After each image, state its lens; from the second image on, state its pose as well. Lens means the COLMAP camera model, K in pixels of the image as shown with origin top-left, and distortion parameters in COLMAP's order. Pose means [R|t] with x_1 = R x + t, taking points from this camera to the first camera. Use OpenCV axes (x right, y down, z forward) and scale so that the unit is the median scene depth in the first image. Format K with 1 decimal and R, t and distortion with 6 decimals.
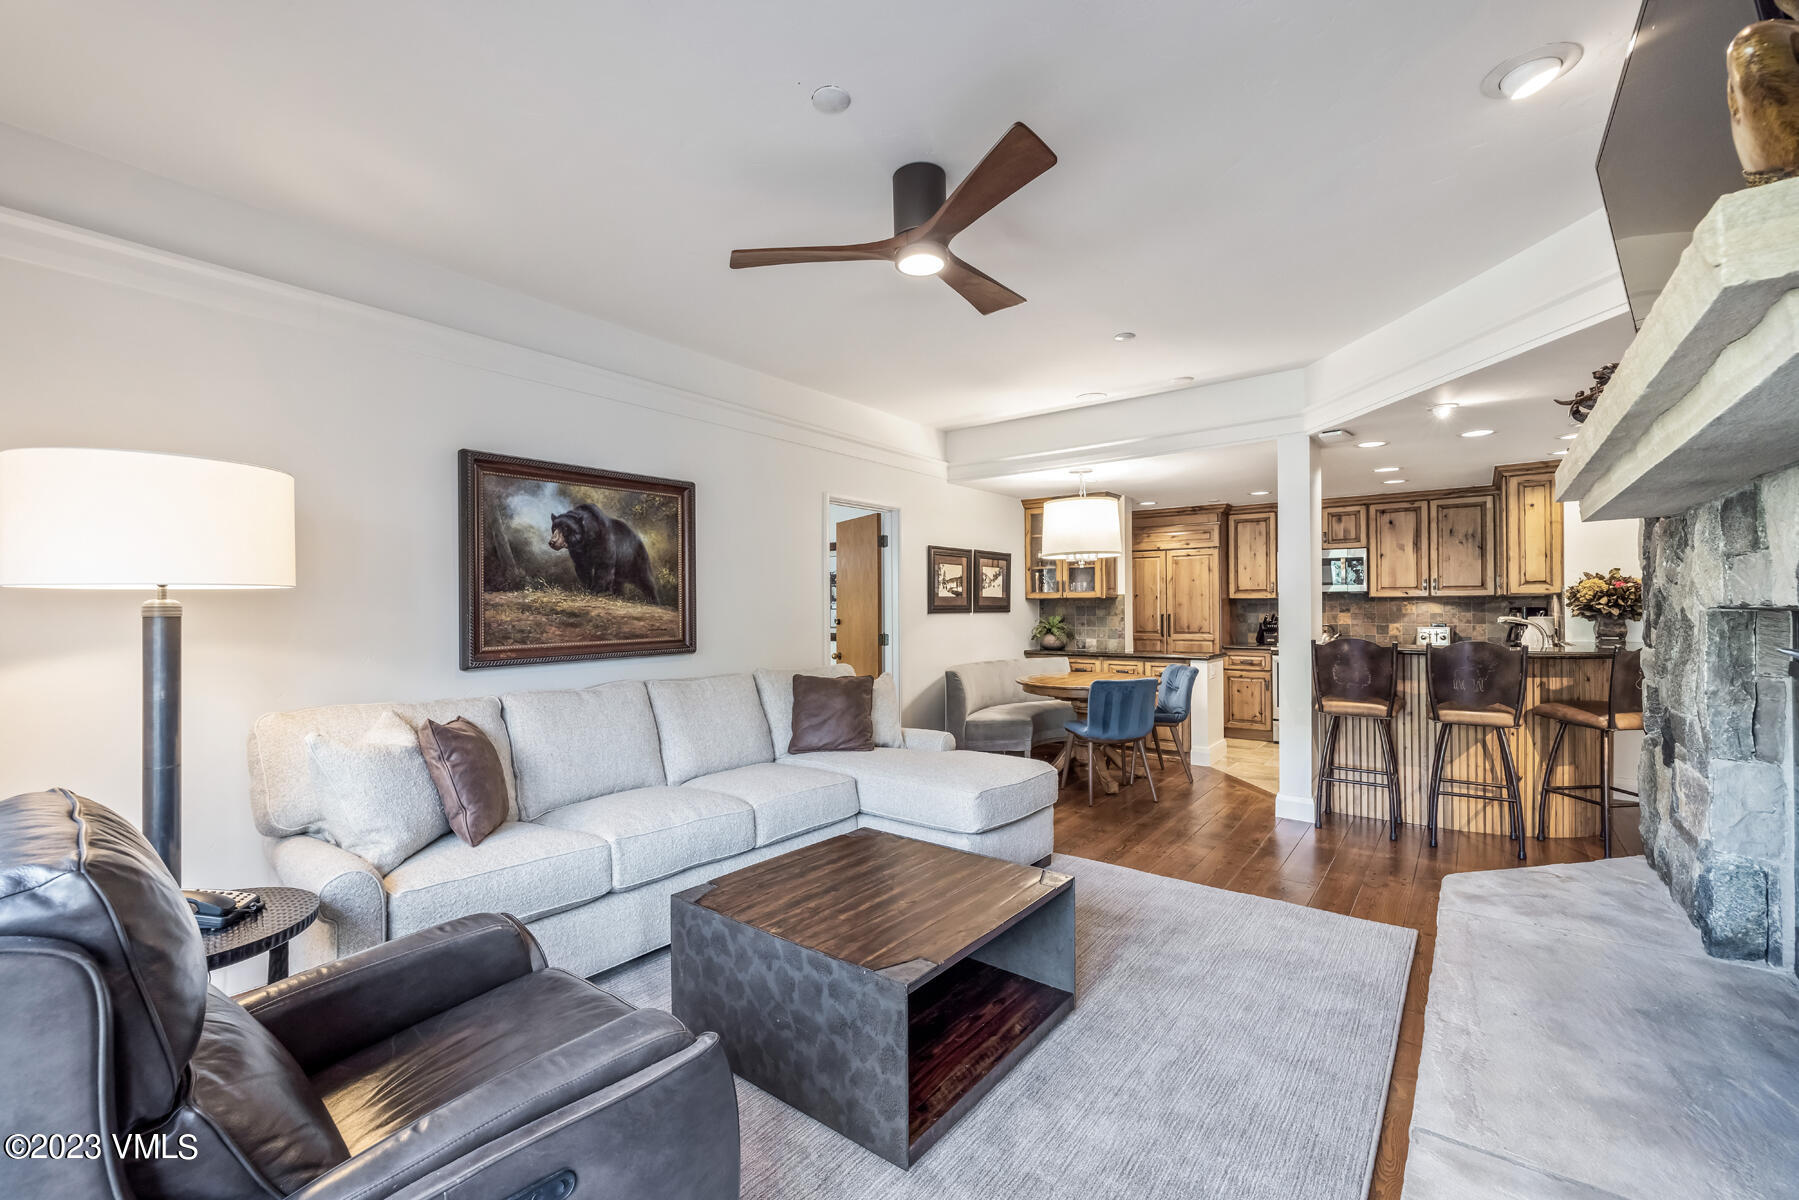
lens RADIAL K [[757.2, 0, 896.9], [0, 757.2, 600.5], [0, 0, 1]] dist [0.000728, 0.000761]
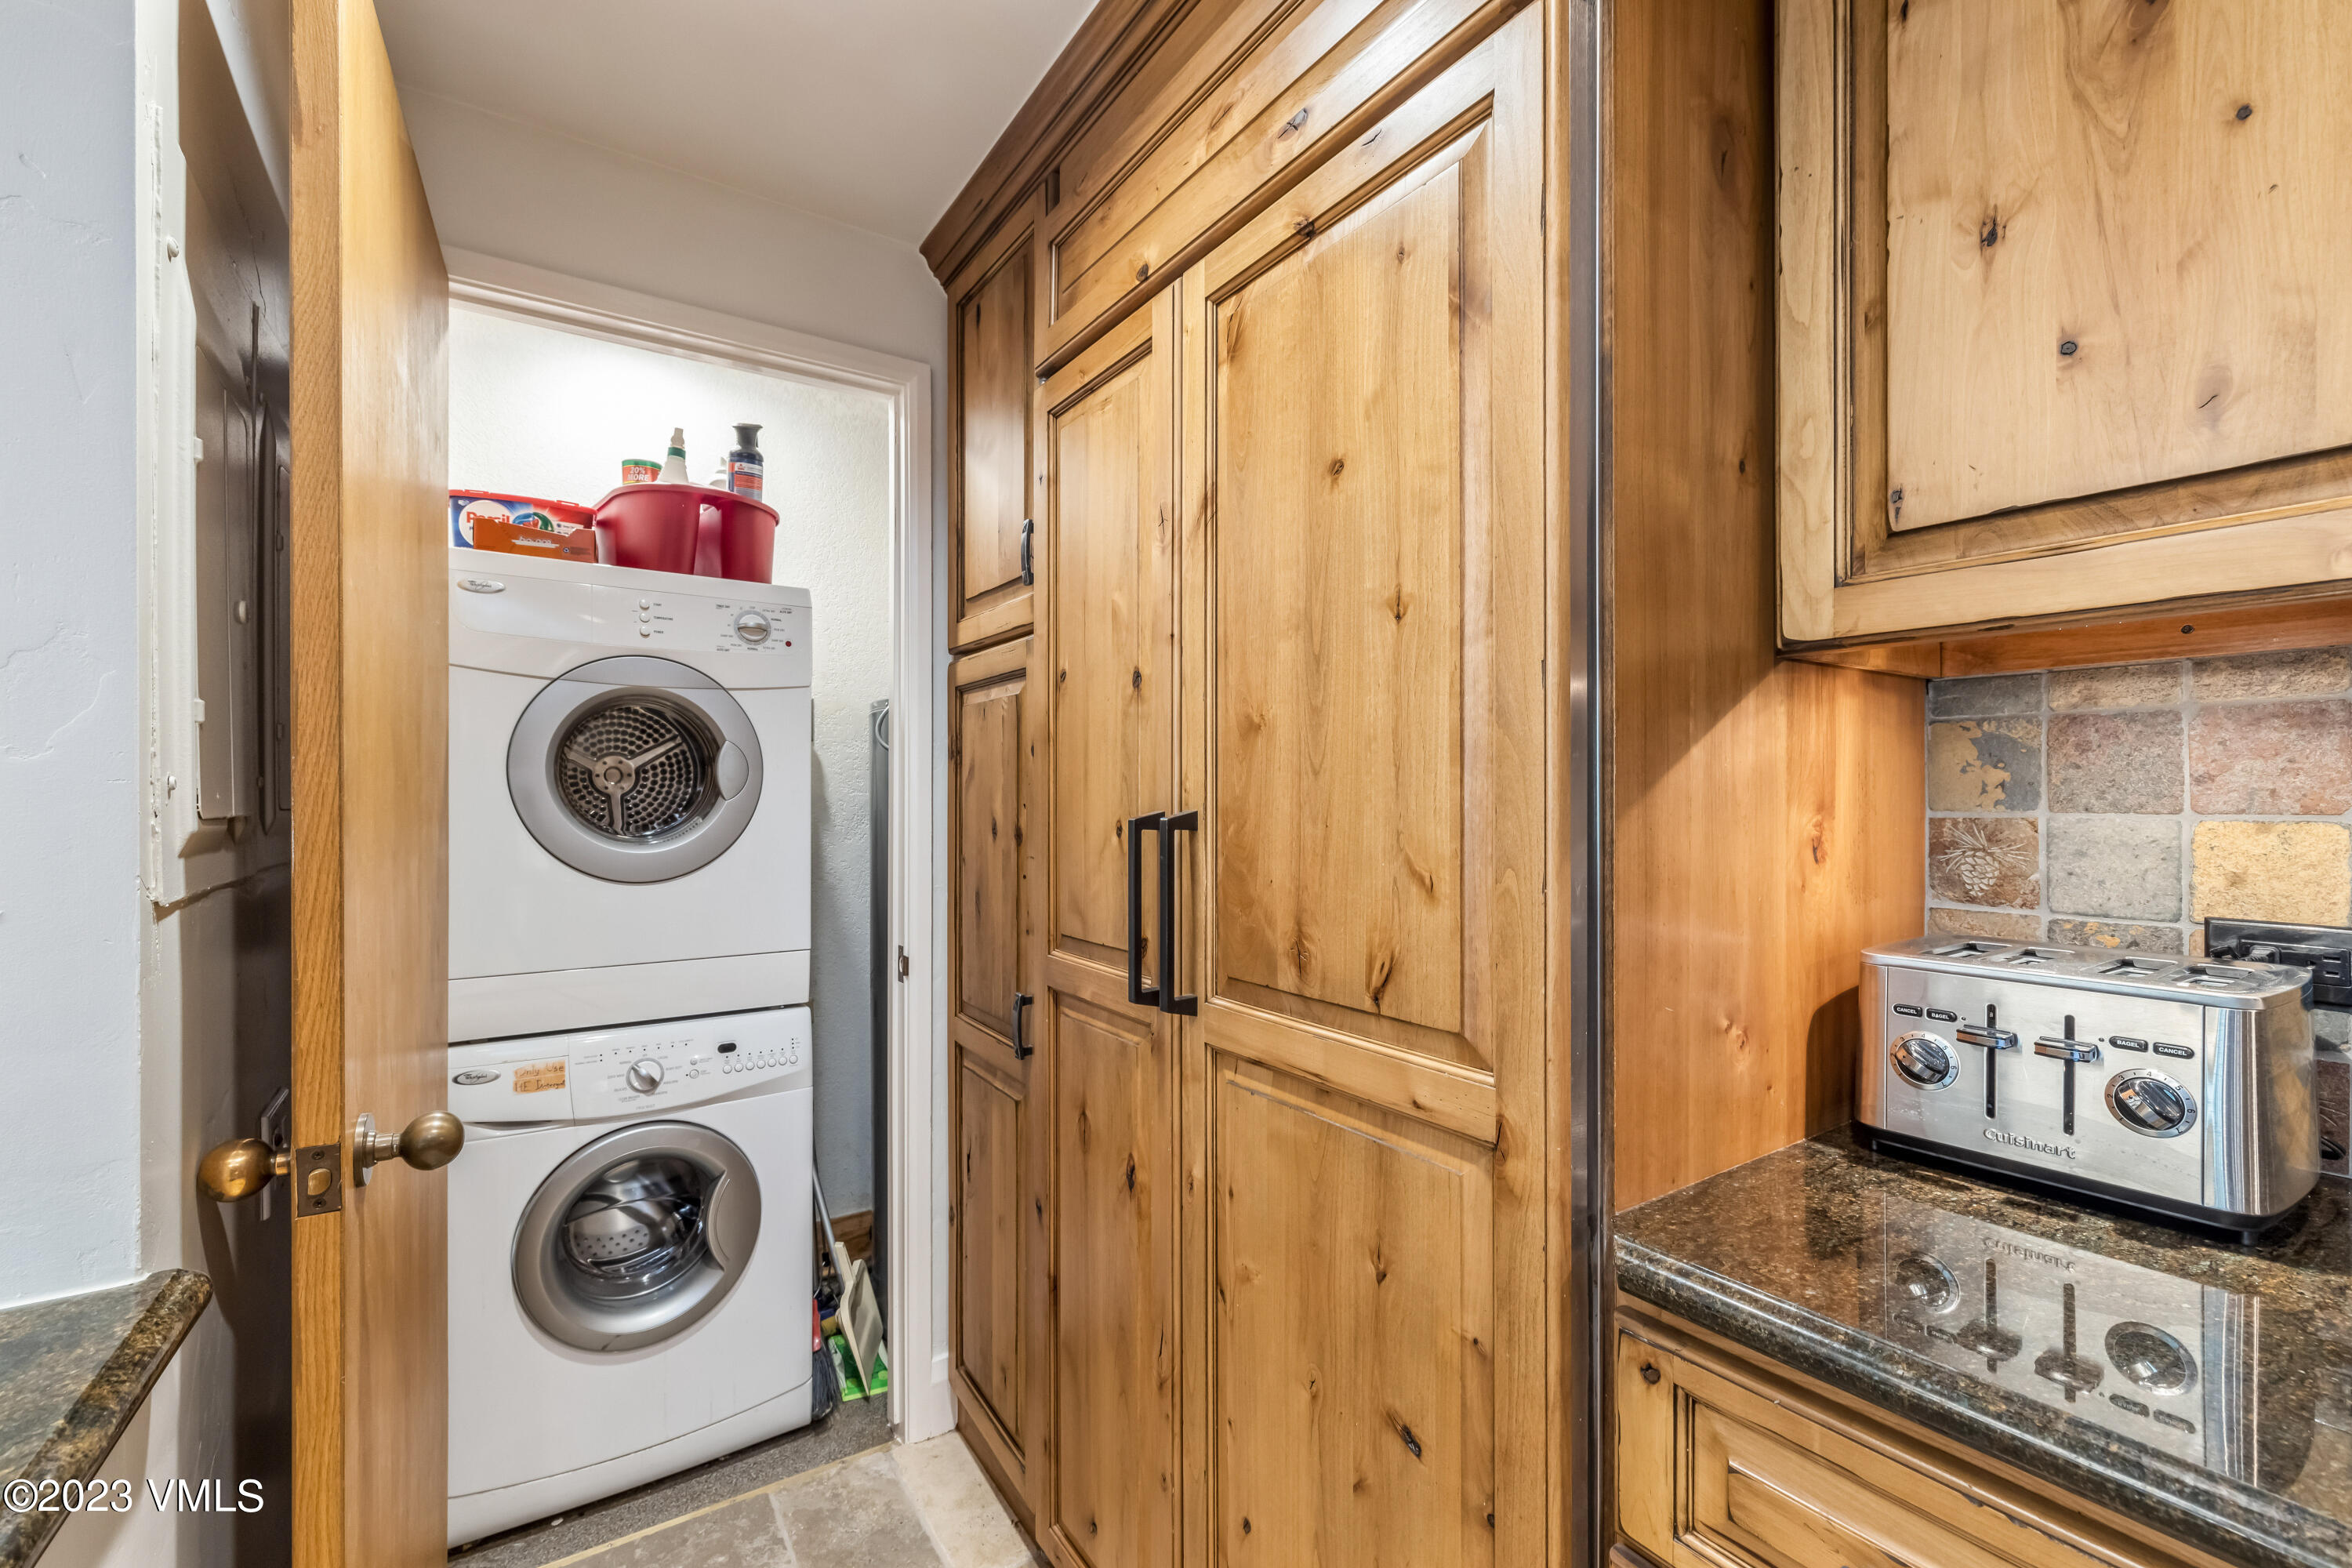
lens RADIAL K [[990.0, 0, 1171.4], [0, 990.0, 791.1], [0, 0, 1]] dist [0.000728, 0.000761]
pose [[0.943921, 0.003426, -0.330155, 0.484276], [-0.001454, 0.999980, 0.006221, 0.015876], [0.330169, -0.005392, 0.943906, 1.023467]]
